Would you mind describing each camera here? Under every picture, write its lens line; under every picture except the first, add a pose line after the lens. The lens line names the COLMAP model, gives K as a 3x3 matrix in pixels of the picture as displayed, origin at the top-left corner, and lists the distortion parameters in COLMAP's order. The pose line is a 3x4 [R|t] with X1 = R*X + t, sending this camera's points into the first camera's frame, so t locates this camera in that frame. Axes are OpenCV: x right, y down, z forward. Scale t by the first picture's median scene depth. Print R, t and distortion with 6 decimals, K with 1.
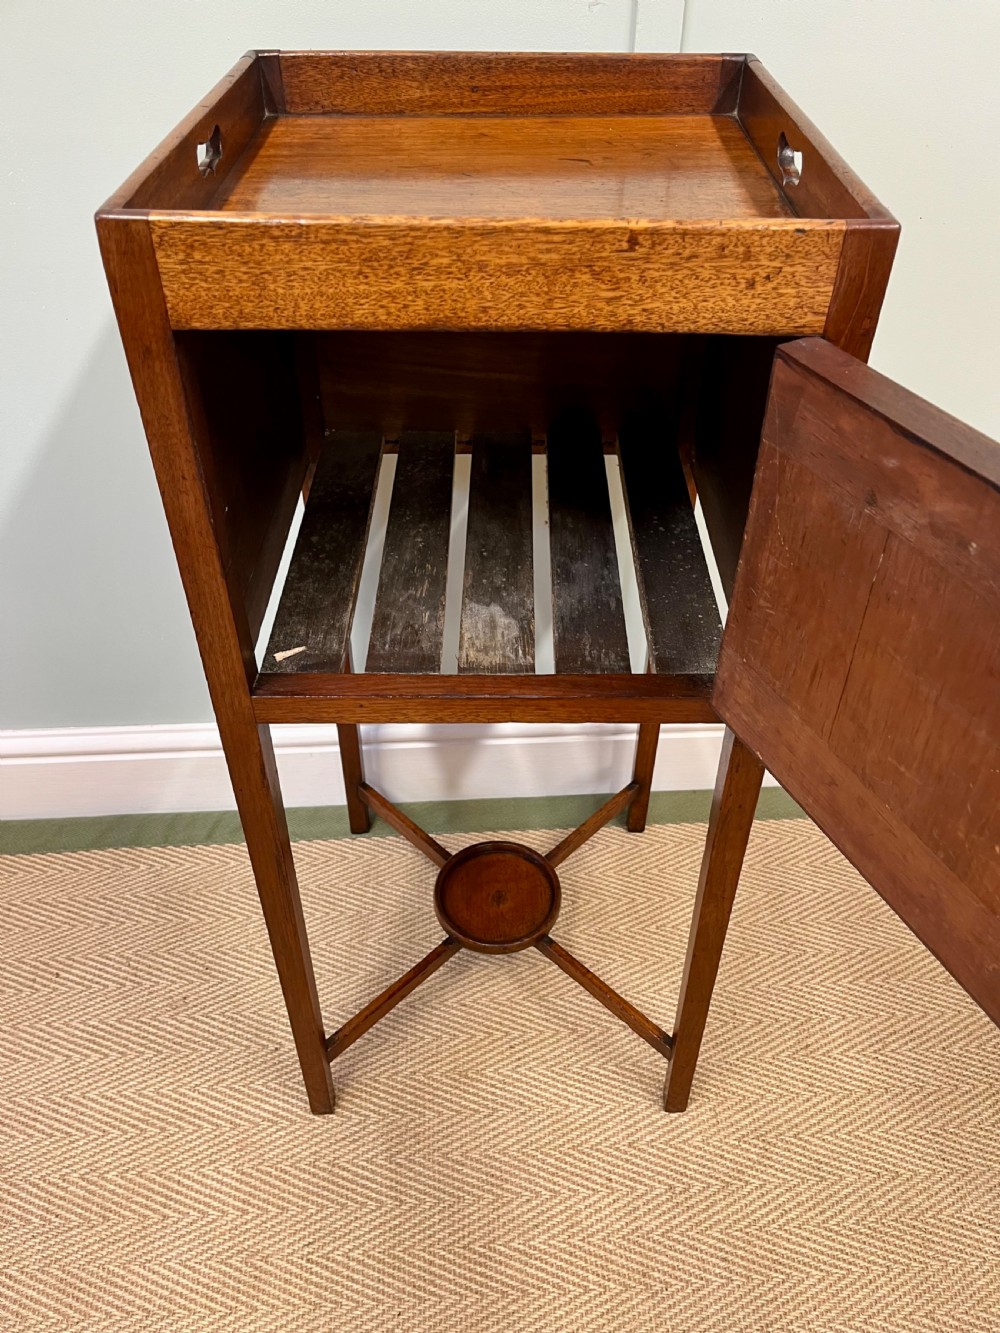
lens RADIAL K [[1025.3, 0, 507.1], [0, 1025.3, 670.5], [0, 0, 1]] dist [0.088944, -0.141548]
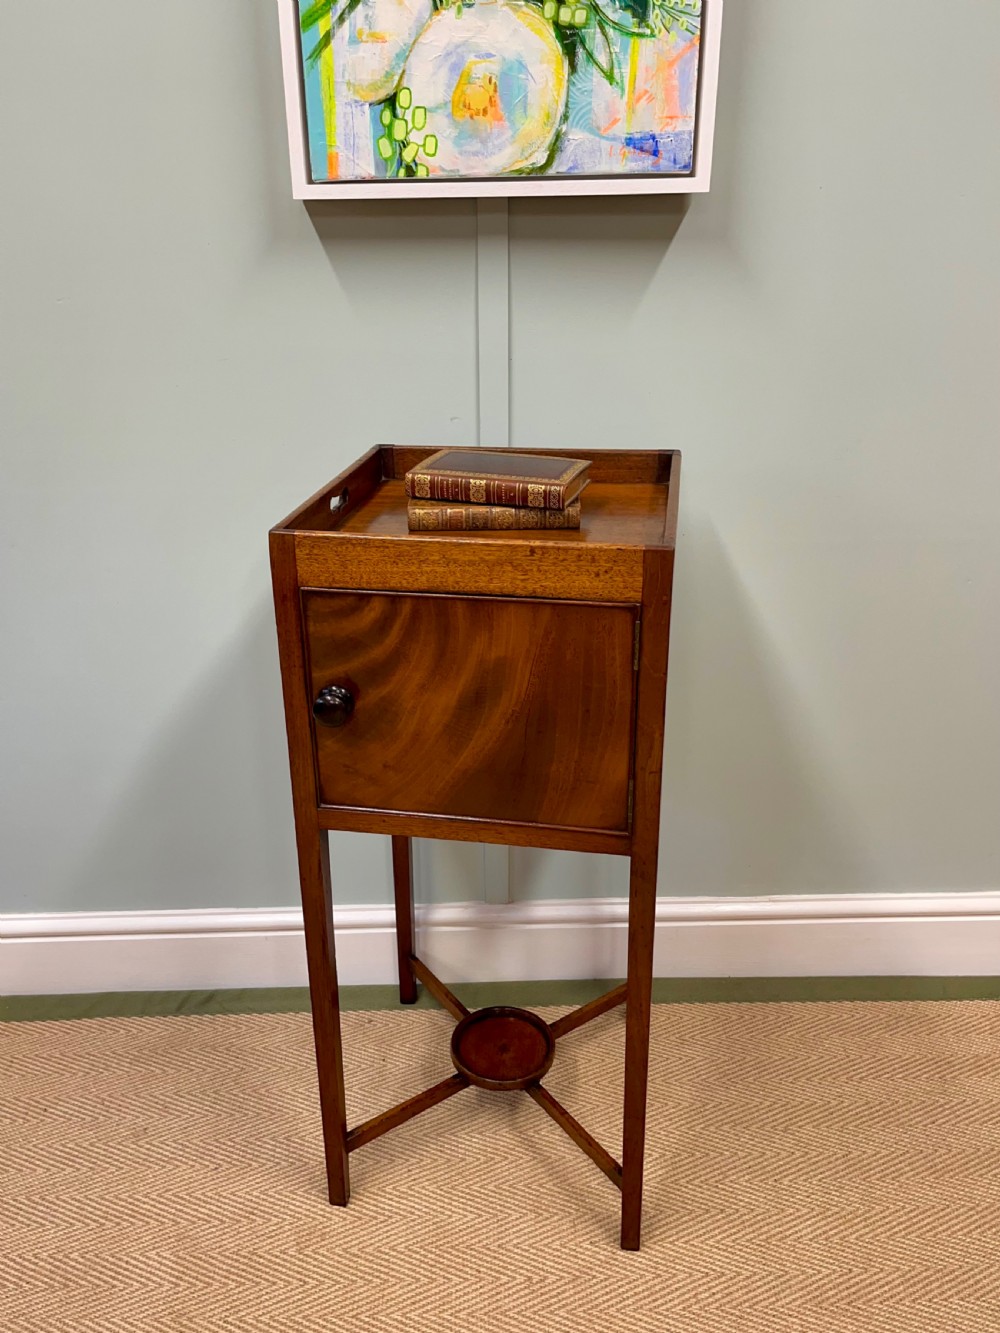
lens RADIAL K [[1094.0, 0, 465.9], [0, 1094.0, 654.6], [0, 0, 1]] dist [0.100542, -0.156901]
pose [[0.998206, -0.005292, -0.059635, 0.156186], [-0.013044, 0.952933, -0.302901, 0.191521], [0.058431, 0.303135, 0.951154, -0.415645]]
